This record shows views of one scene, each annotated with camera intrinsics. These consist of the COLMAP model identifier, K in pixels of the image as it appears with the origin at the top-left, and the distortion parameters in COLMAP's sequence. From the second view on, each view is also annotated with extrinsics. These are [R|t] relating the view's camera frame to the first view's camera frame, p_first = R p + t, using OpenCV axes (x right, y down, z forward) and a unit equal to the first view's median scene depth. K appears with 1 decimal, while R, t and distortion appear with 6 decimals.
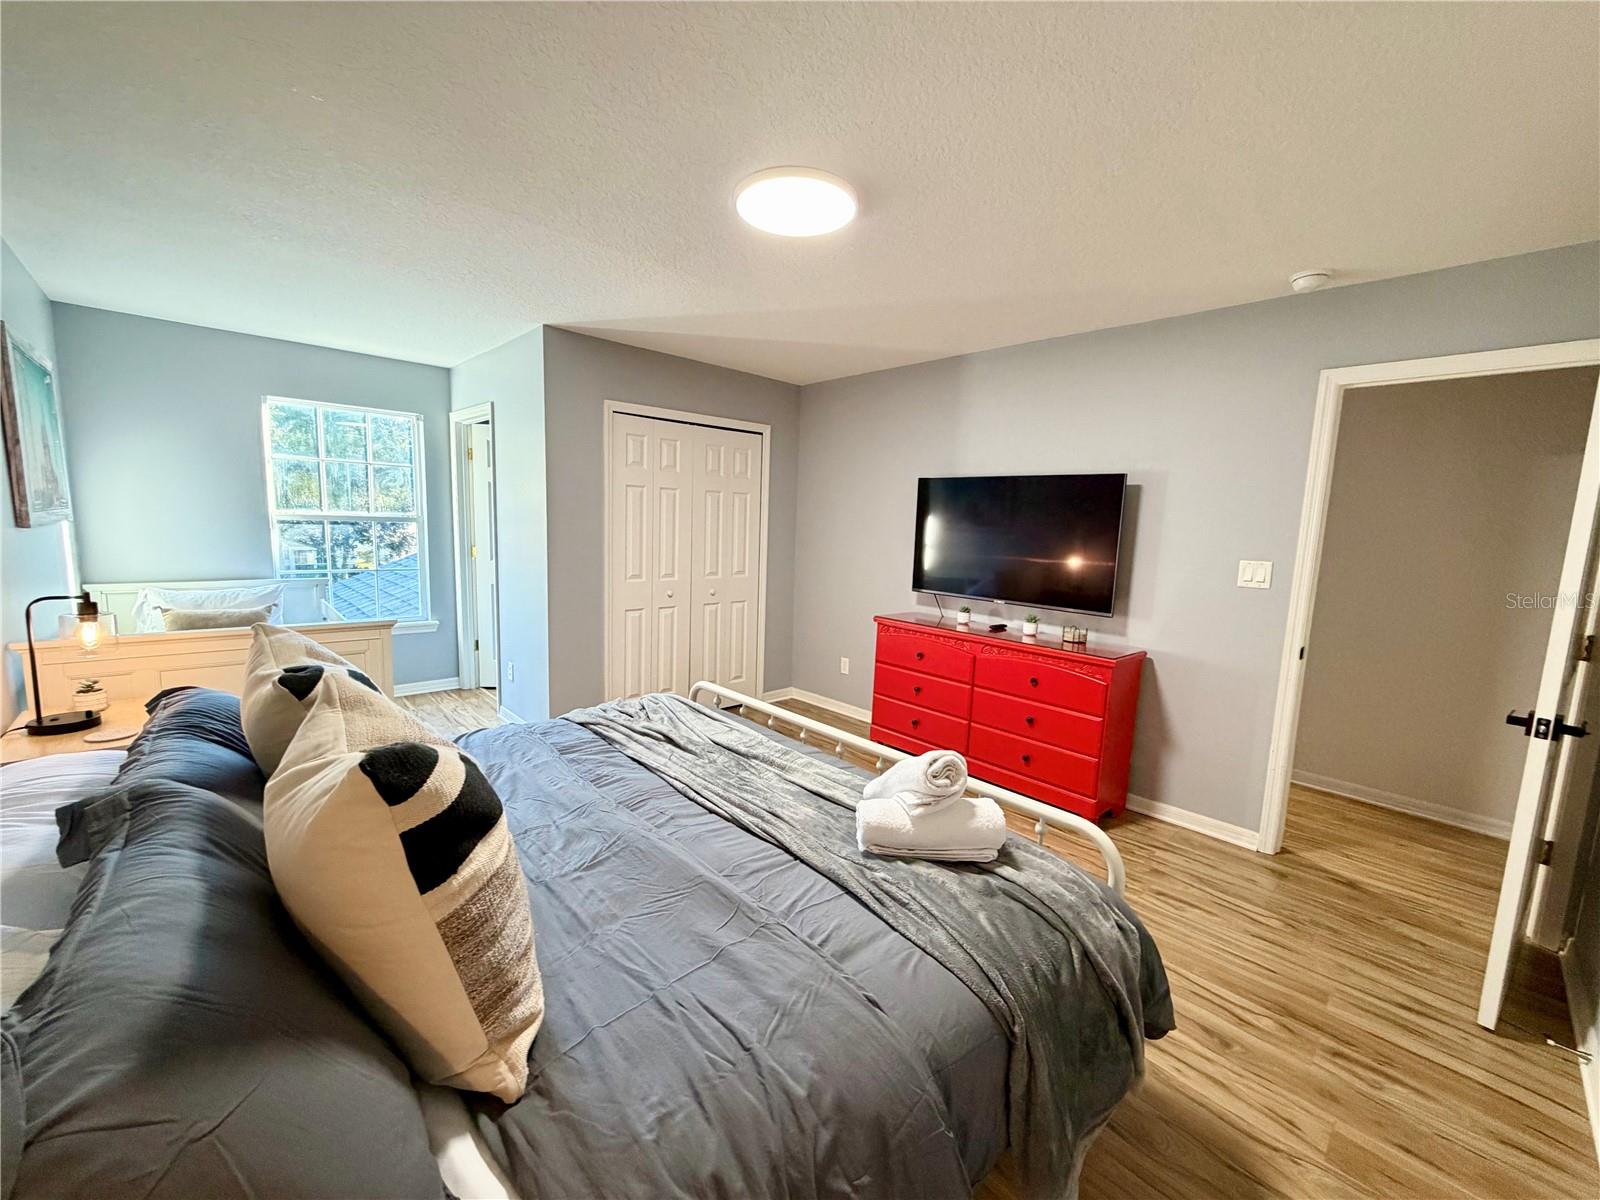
lens RADIAL K [[636.1, 0, 792.1], [0, 636.1, 604.5], [0, 0, 1]] dist [-0.001009, -0.000436]
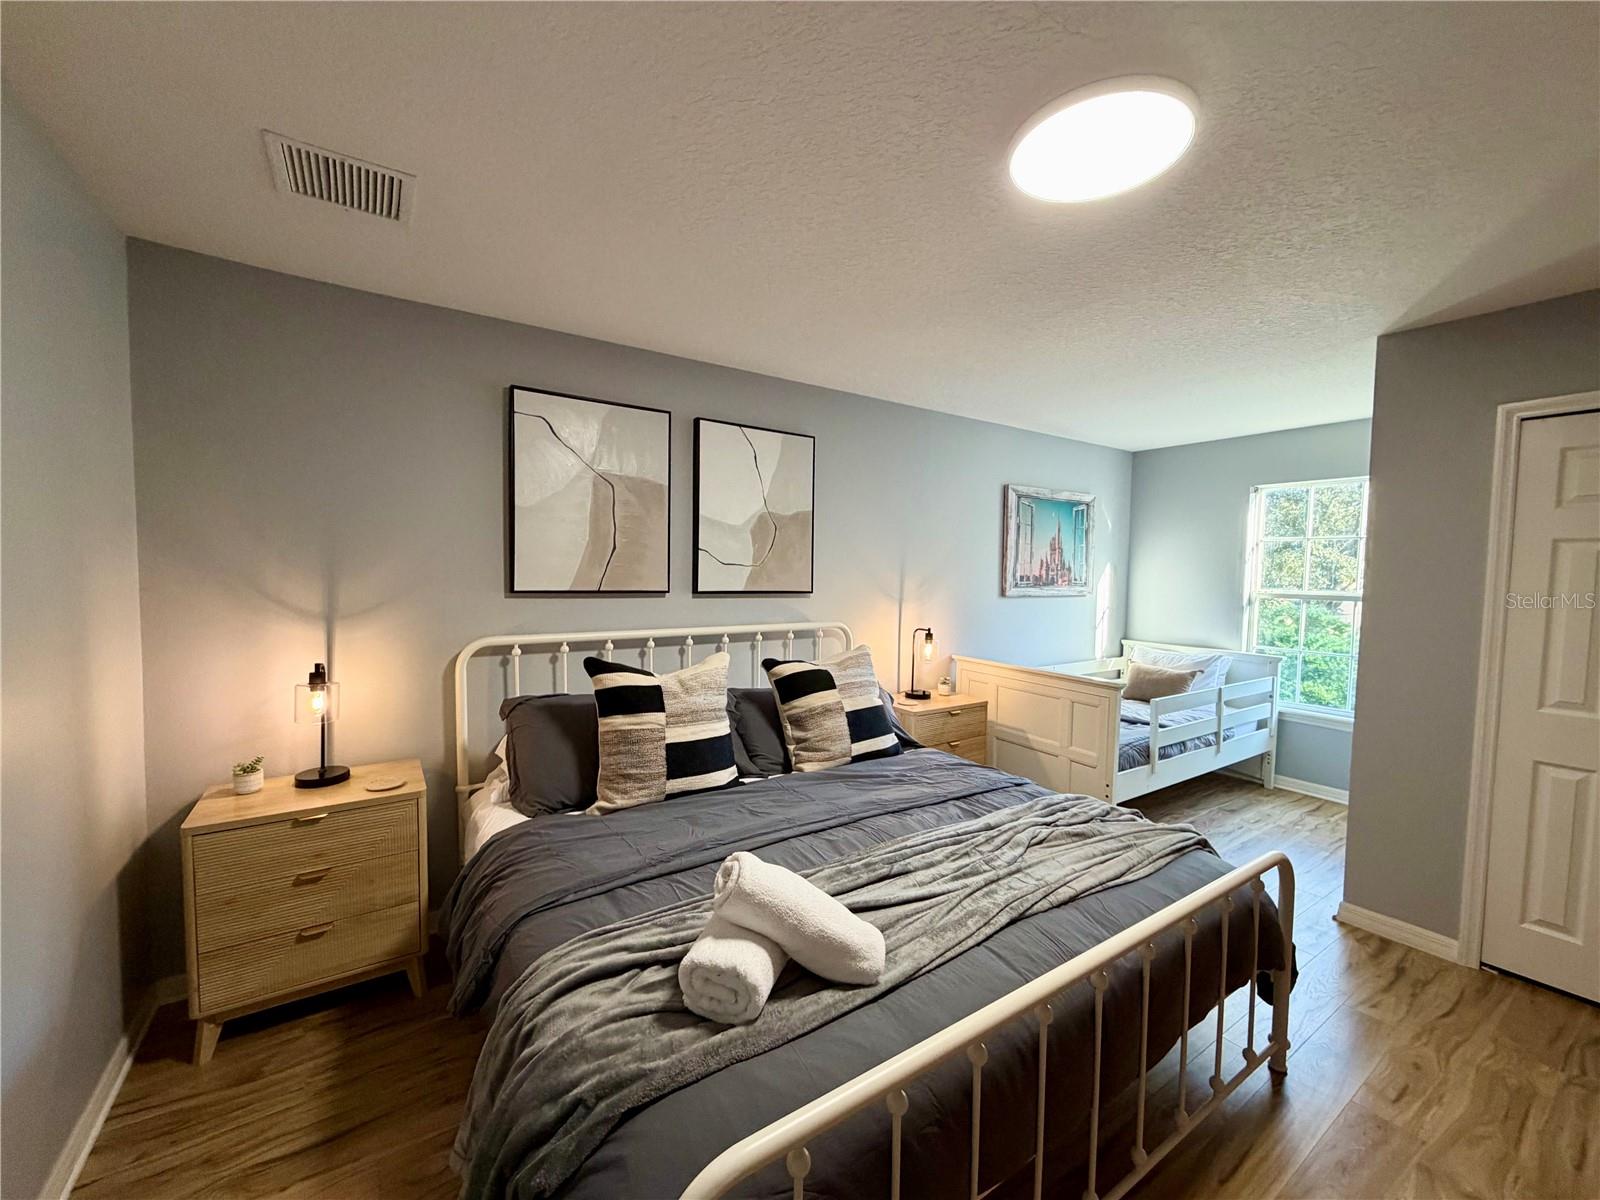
lens RADIAL K [[636.1, 0, 798.4], [0, 636.1, 600.8], [0, 0, 1]] dist [-0.001009, -0.000436]
pose [[-0.158368, 0.009862, -0.987331, 0.804807], [-0.153475, 0.987551, 0.034482, -0.102747], [0.975379, 0.156992, -0.154883, 0.898307]]
